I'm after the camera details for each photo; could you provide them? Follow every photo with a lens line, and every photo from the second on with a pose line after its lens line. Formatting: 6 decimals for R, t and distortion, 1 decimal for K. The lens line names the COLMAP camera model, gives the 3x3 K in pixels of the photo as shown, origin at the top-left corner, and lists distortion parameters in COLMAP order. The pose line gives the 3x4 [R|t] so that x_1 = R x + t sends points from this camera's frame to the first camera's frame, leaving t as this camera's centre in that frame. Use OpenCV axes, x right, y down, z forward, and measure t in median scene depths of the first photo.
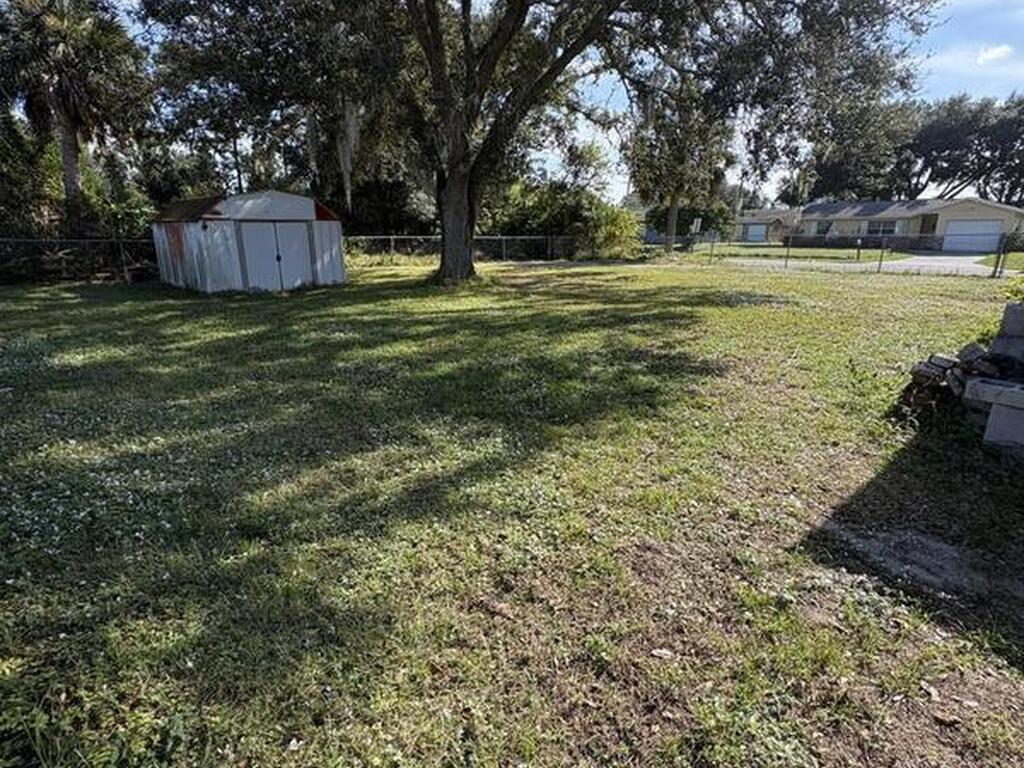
lens RADIAL K [[540.9, 0, 511.7], [0, 540.9, 384.8], [0, 0, 1]] dist [0.002190, 0.000204]
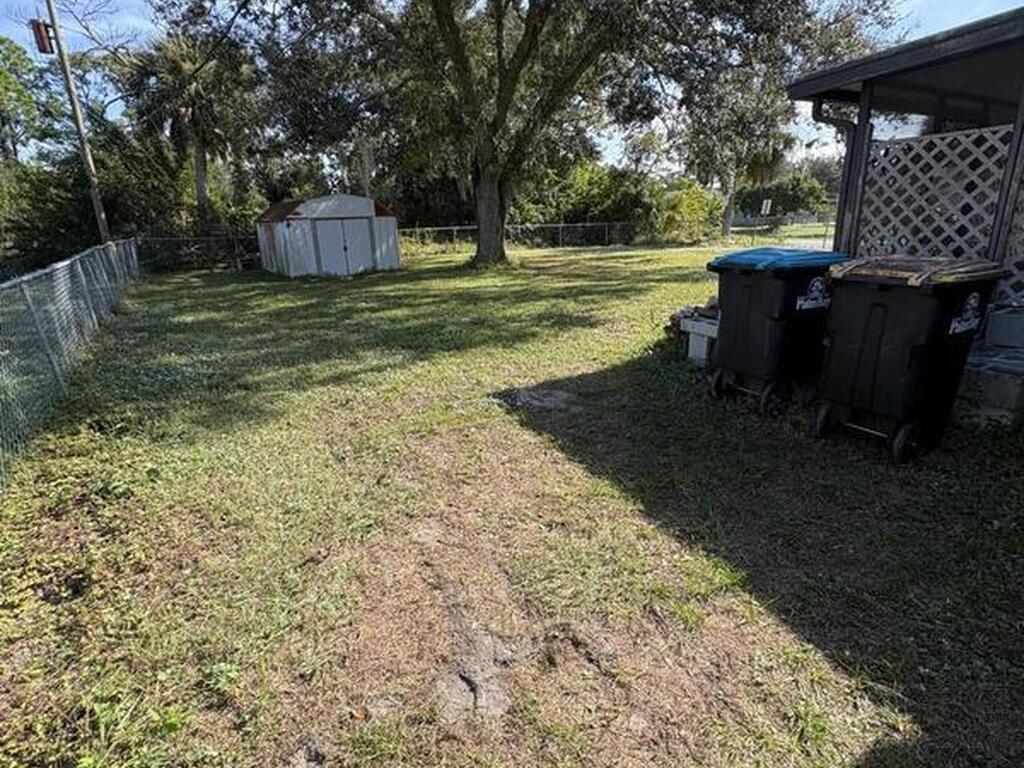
lens RADIAL K [[540.9, 0, 512.5], [0, 540.9, 384.3], [0, 0, 1]] dist [0.002190, 0.000204]
pose [[0.984259, 0.023471, -0.175166, 0.158504], [-0.019747, 0.999541, 0.022974, 0.037578], [0.175625, -0.019153, 0.984271, -0.146200]]
